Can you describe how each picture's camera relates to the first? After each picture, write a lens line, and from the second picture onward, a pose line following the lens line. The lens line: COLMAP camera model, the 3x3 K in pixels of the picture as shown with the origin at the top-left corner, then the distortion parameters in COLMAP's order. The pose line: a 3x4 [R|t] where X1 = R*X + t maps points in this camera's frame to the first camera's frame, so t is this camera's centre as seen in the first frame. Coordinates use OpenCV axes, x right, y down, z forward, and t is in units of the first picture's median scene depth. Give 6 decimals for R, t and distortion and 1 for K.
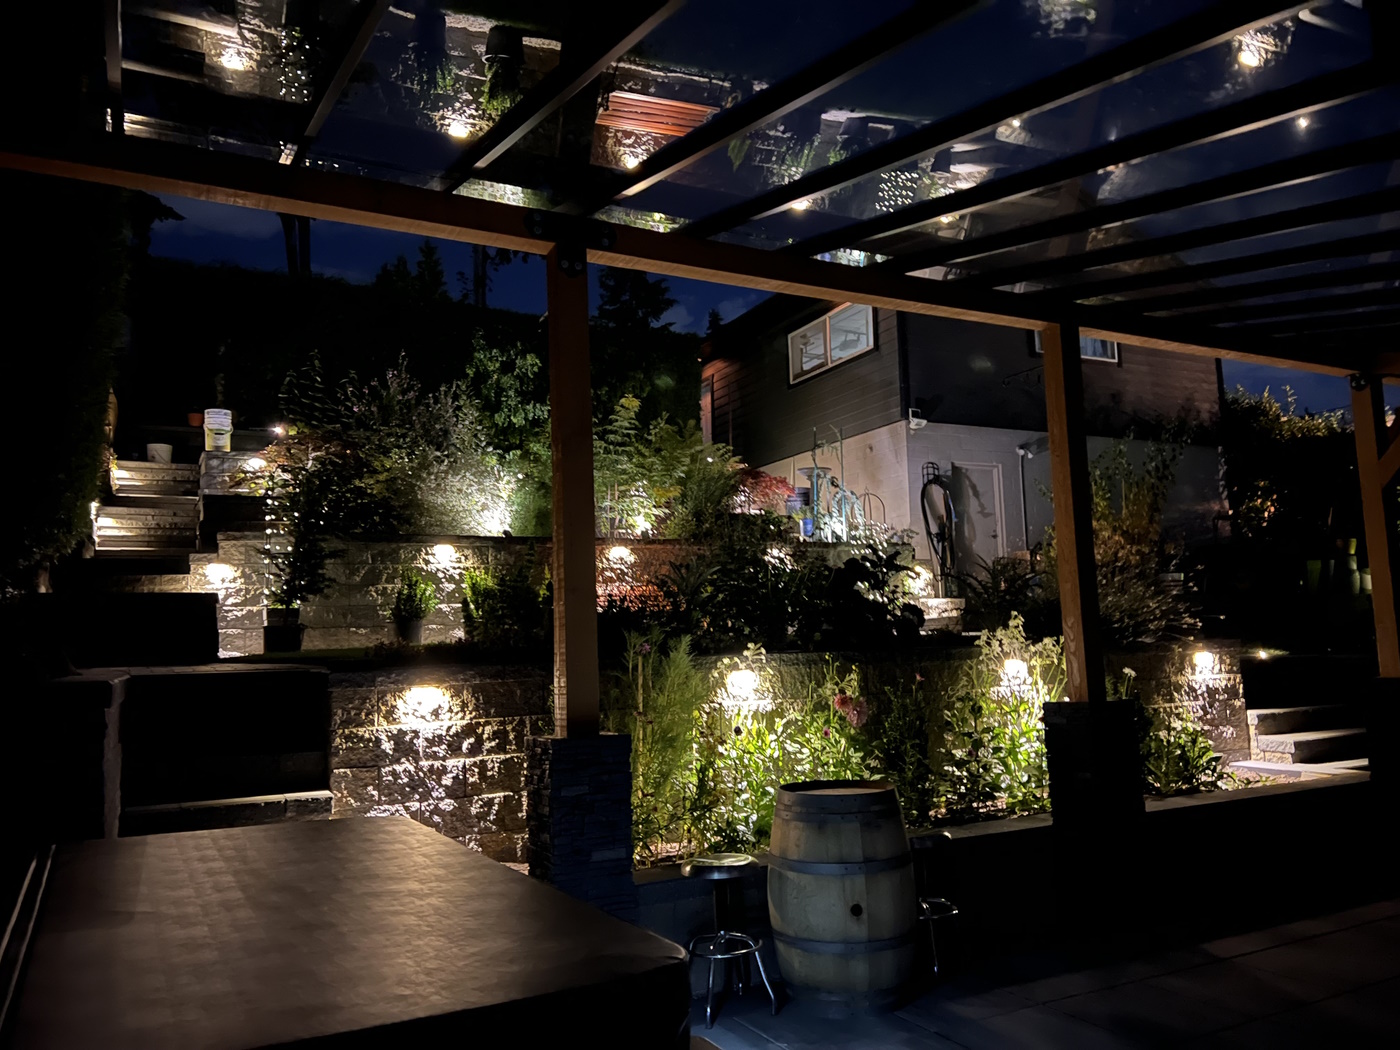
lens RADIAL K [[1052.9, 0, 699.5], [0, 1052.9, 525.5], [0, 0, 1]] dist [0.051726, -0.021776]
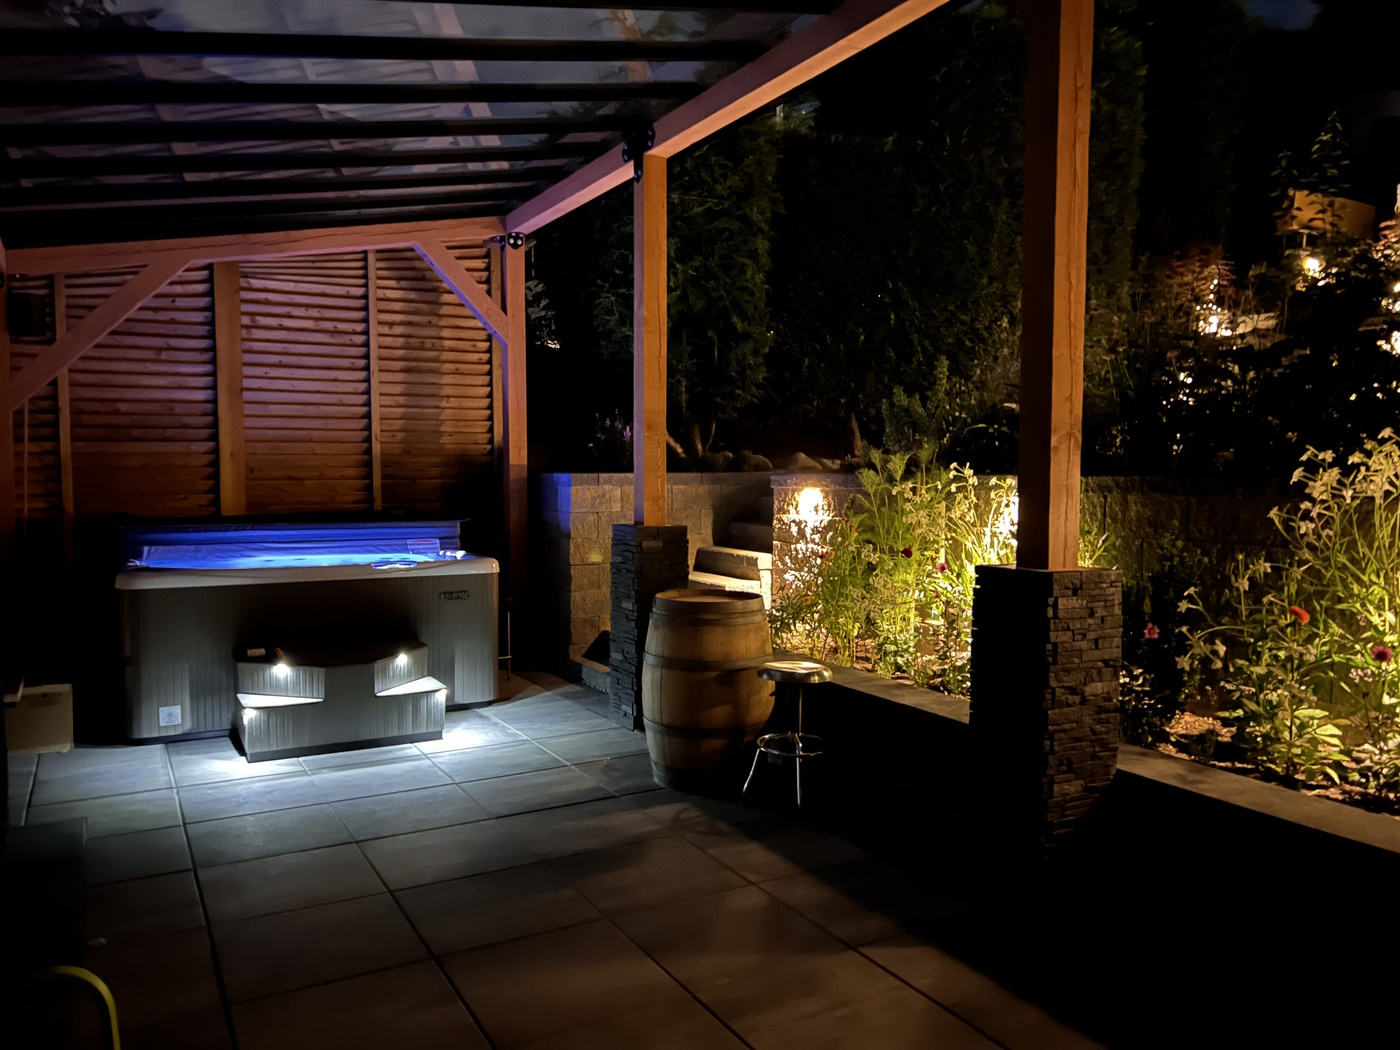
lens RADIAL K [[1052.9, 0, 699.2], [0, 1052.9, 524.6], [0, 0, 1]] dist [0.051726, -0.021776]
pose [[0.029104, 0.081546, -0.996245, 1.048281], [0.106764, 0.990712, 0.084212, 0.072164], [0.993858, -0.108814, 0.020127, 0.838515]]
